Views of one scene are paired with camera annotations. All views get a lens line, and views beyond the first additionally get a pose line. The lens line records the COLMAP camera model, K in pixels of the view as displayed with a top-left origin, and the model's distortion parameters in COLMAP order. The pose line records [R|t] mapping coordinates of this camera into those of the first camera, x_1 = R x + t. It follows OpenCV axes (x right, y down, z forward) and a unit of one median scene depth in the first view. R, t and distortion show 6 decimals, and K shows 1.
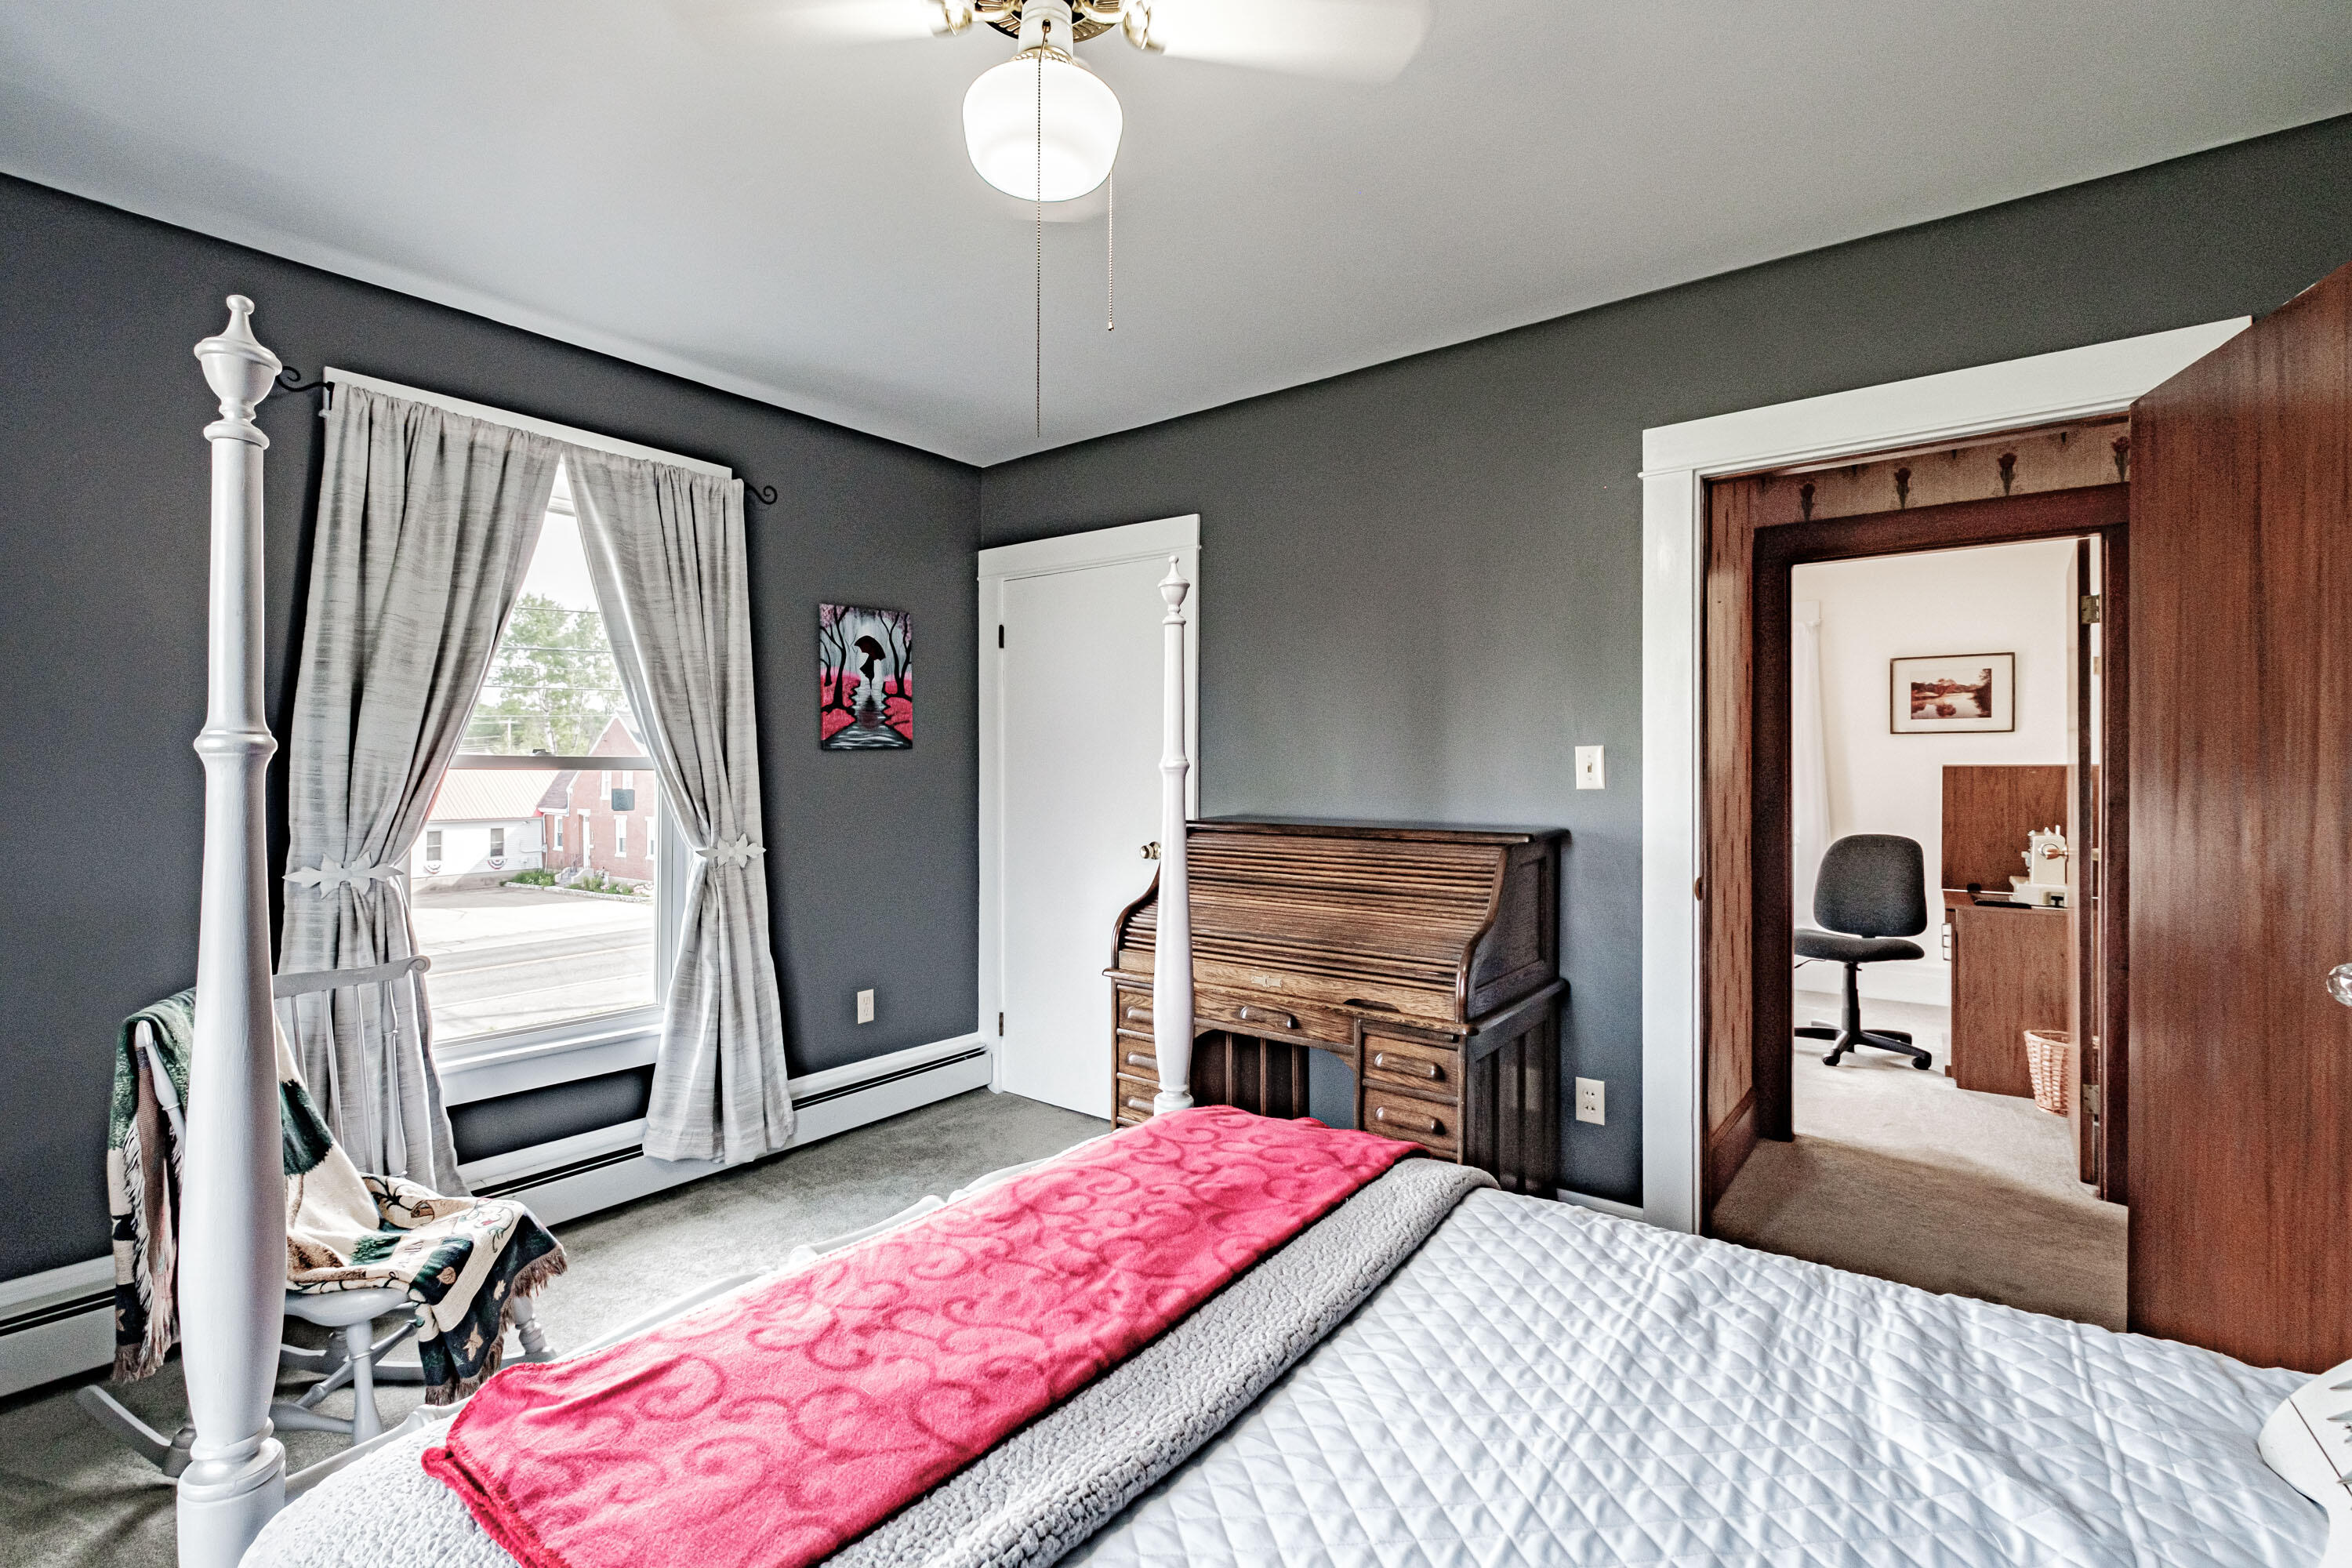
lens RADIAL K [[1051.8, 0, 1116.2], [0, 1051.8, 777.0], [0, 0, 1]] dist [0.000453, 0.000133]
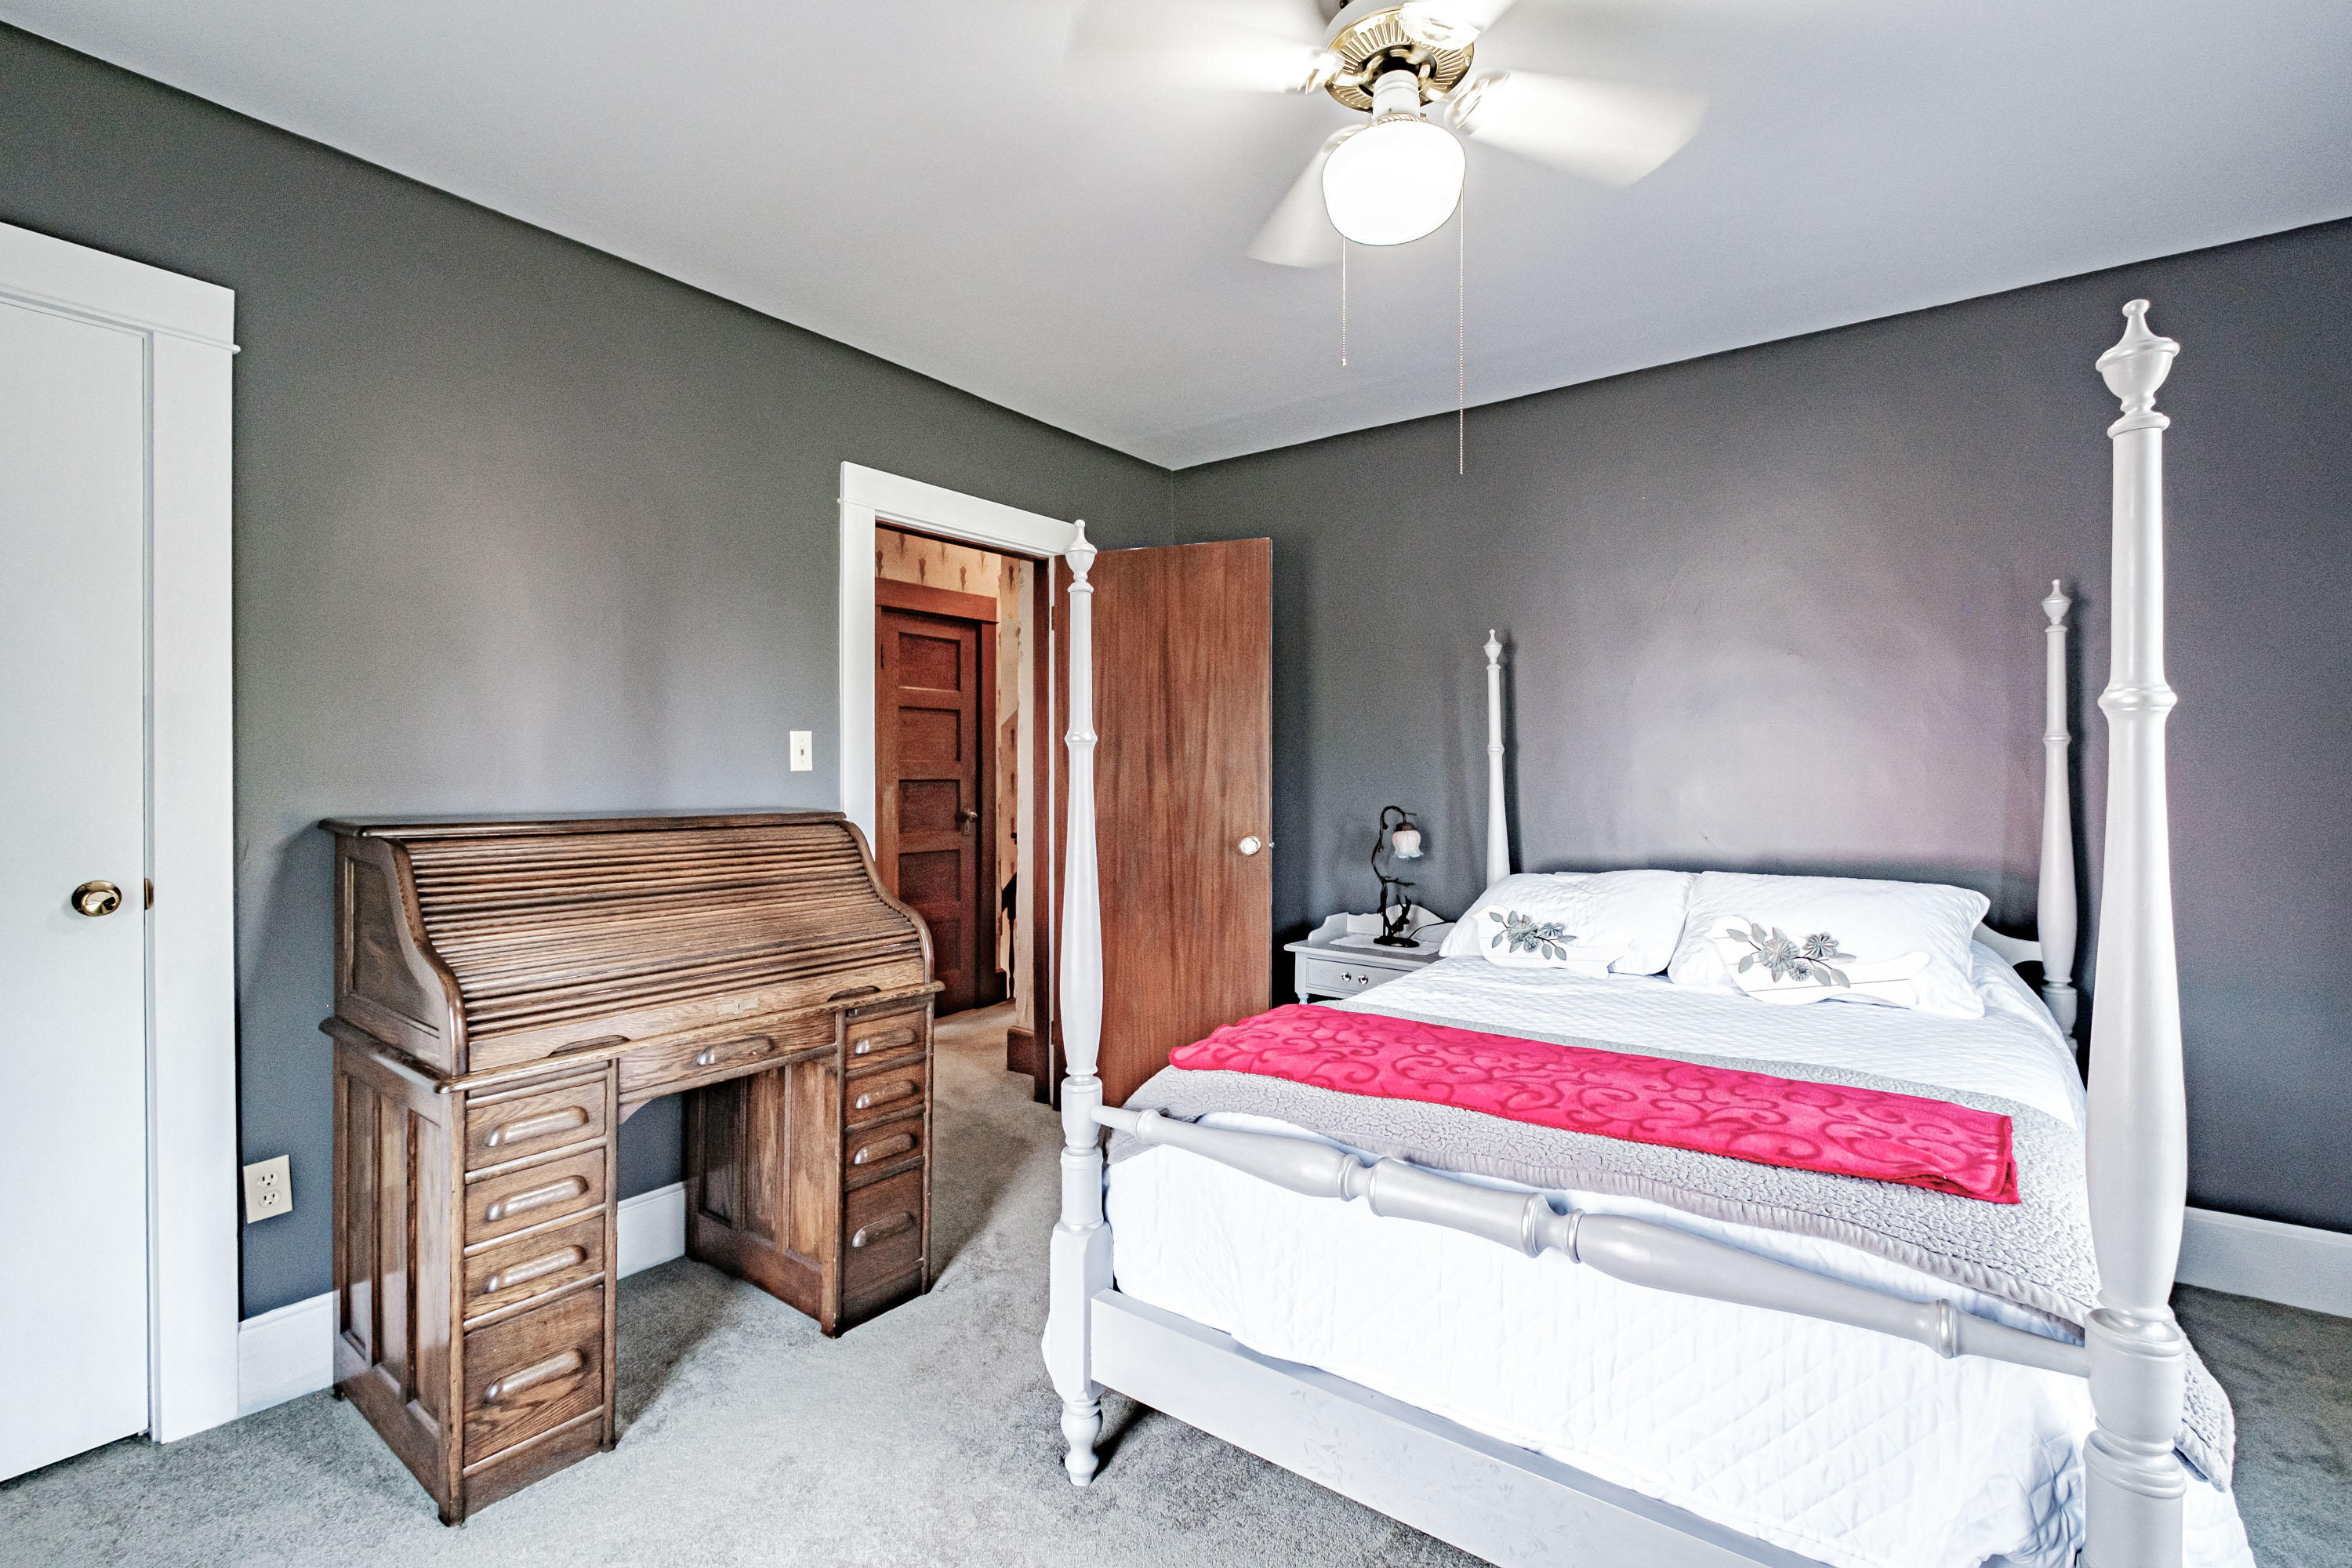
lens RADIAL K [[1051.8, 0, 1116.2], [0, 1051.8, 777.0], [0, 0, 1]] dist [0.000453, 0.000133]
pose [[-0.010965, -0.006528, 0.999919, -0.721649], [0.000630, 0.999978, 0.006535, 0.012887], [-0.999940, 0.000701, -0.010961, 0.770511]]
